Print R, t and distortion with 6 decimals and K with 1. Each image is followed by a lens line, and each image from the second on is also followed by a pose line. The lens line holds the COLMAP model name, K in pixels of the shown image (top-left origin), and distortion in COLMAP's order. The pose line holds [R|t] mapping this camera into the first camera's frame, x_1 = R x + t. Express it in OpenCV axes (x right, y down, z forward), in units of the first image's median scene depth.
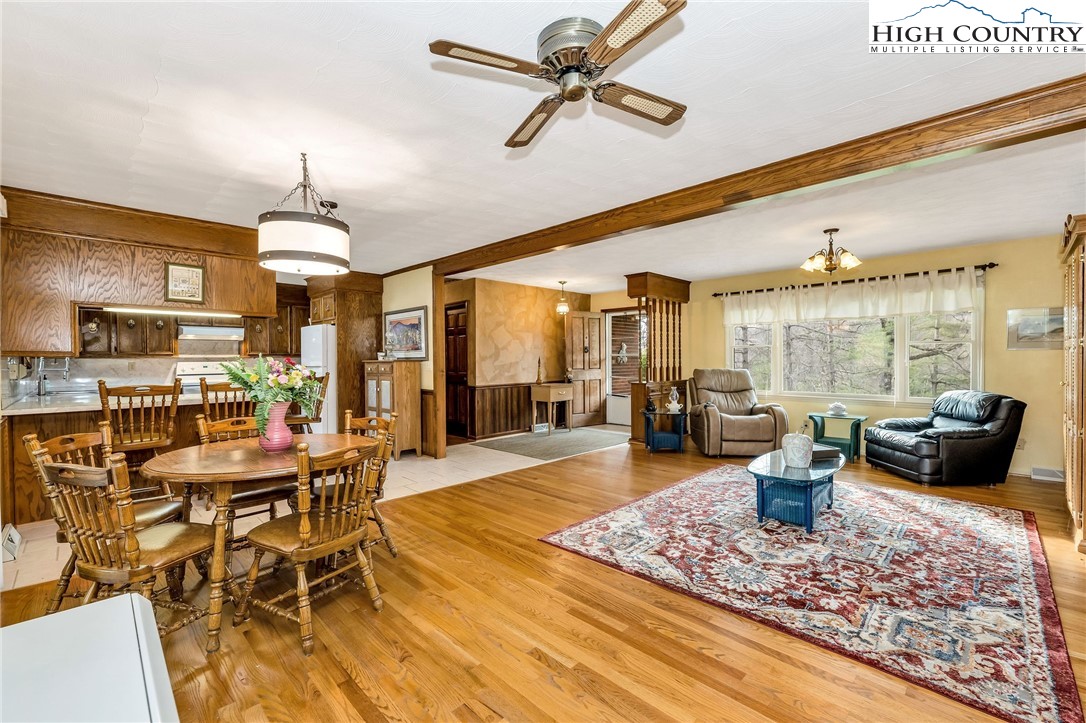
lens RADIAL K [[458.8, 0, 537.9], [0, 458.8, 365.6], [0, 0, 1]] dist [-0.000396, -0.000027]
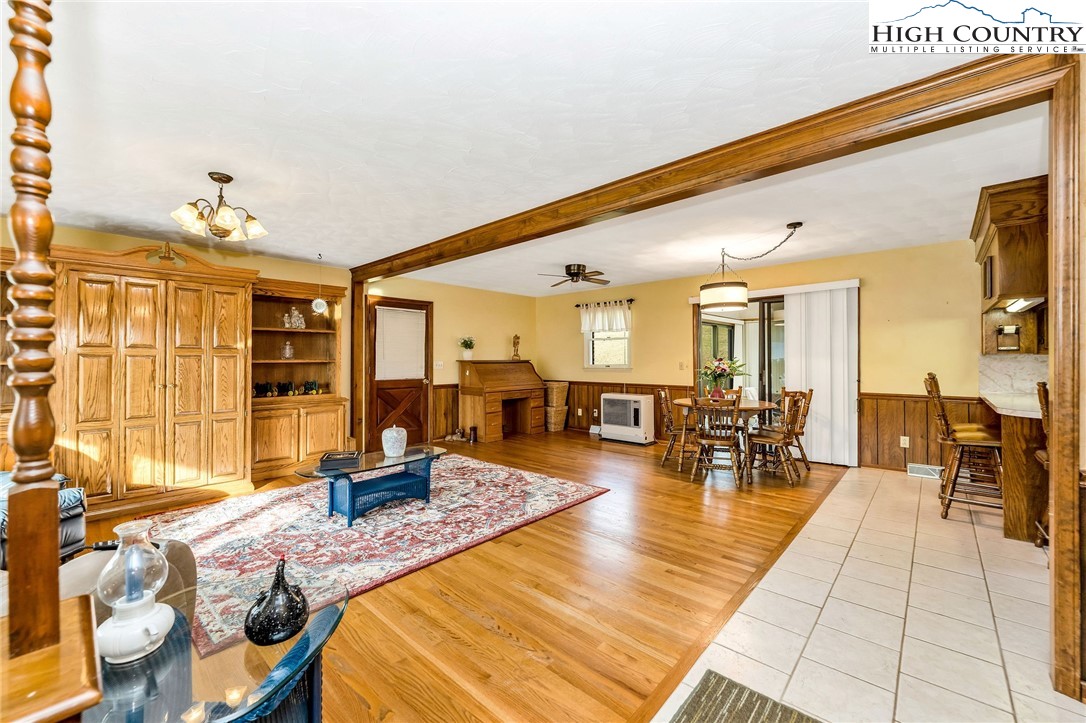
lens RADIAL K [[432.7, 0, 539.9], [0, 432.7, 357.4], [0, 0, 1]] dist [0.013740, -0.005134]
pose [[-0.998967, 0.011054, -0.044077, 0.157857], [0.010441, 0.999846, 0.014108, -0.026247], [0.044226, 0.013633, -0.998929, 1.362029]]
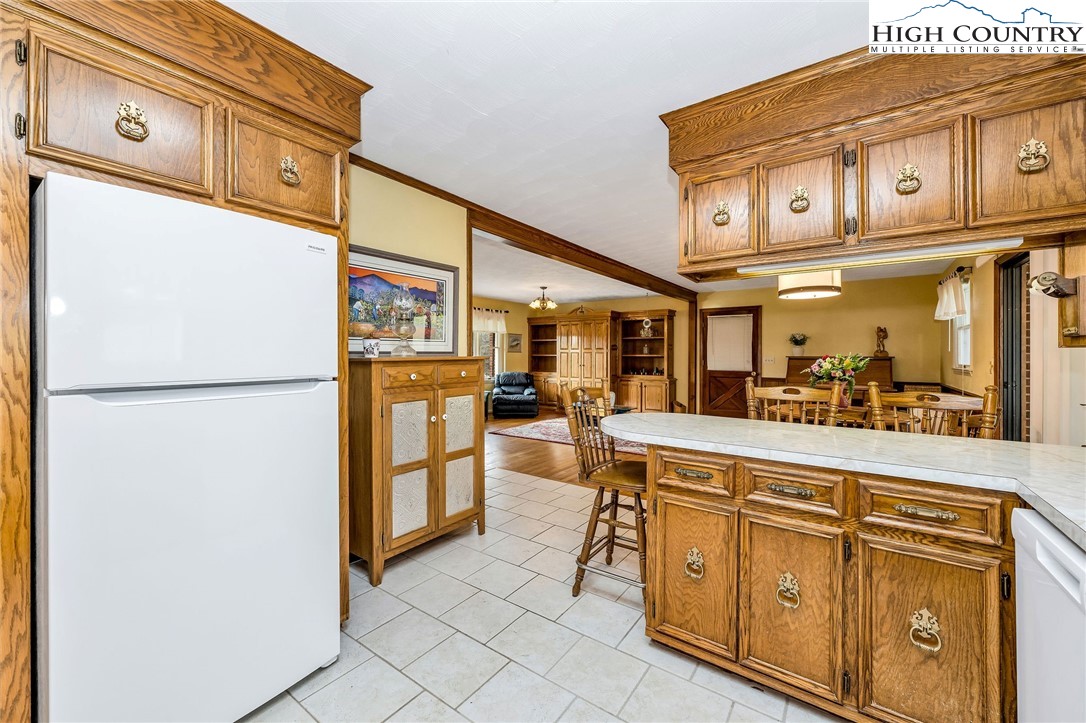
lens RADIAL K [[430.7, 0, 540.9], [0, 430.7, 361.1], [0, 0, 1]] dist [-0.002504, 0.000011]
pose [[-0.162251, -0.008713, 0.986711, -0.886547], [0.013367, 0.999850, 0.011027, -0.012325], [-0.986659, 0.014978, -0.162110, 1.058253]]
